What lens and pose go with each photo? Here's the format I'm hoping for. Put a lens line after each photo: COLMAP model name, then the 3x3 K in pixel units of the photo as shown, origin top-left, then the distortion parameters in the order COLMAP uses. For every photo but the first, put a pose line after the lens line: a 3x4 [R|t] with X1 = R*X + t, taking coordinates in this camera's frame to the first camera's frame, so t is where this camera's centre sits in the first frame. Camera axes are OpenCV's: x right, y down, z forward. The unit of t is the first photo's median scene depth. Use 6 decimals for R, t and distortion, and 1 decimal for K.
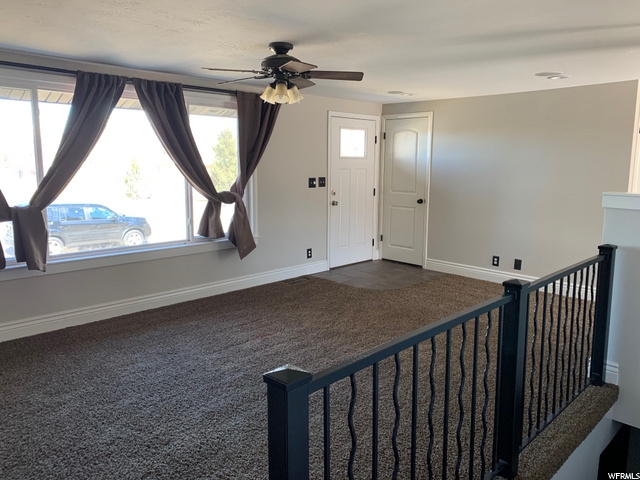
lens RADIAL K [[490.4, 0, 320.0], [0, 490.4, 240.0], [0, 0, 1]] dist [0.074610, -0.000275]
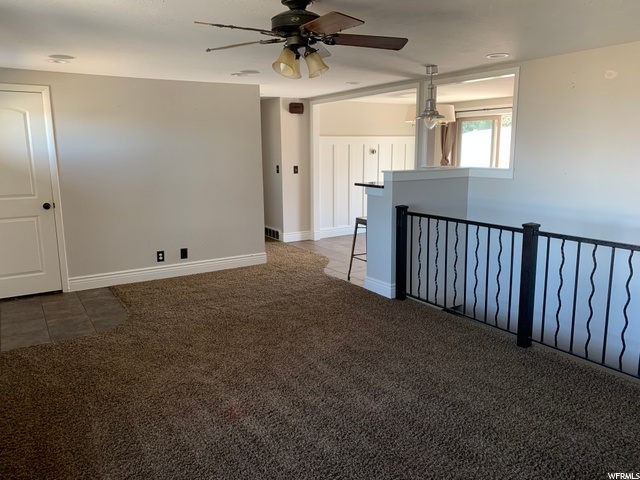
lens RADIAL K [[490.3, 0, 320.0], [0, 490.3, 240.0], [0, 0, 1]] dist [-0.005155, -0.000109]
pose [[0.231966, -0.190670, 0.953853, -0.516033], [0.171656, 0.973235, 0.152800, -0.087992], [-0.957458, 0.128290, 0.258487, 0.519146]]
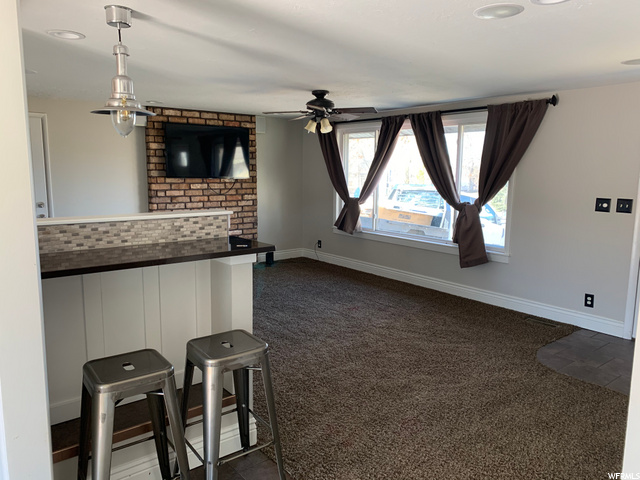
lens RADIAL K [[490.3, 0, 320.0], [0, 490.3, 240.0], [0, 0, 1]] dist [-0.005155, -0.000109]
pose [[-0.137969, 0.140389, -0.980436, 0.845732], [-0.166560, 0.972517, 0.162693, -0.129027], [0.976331, 0.185748, -0.110794, 0.772193]]
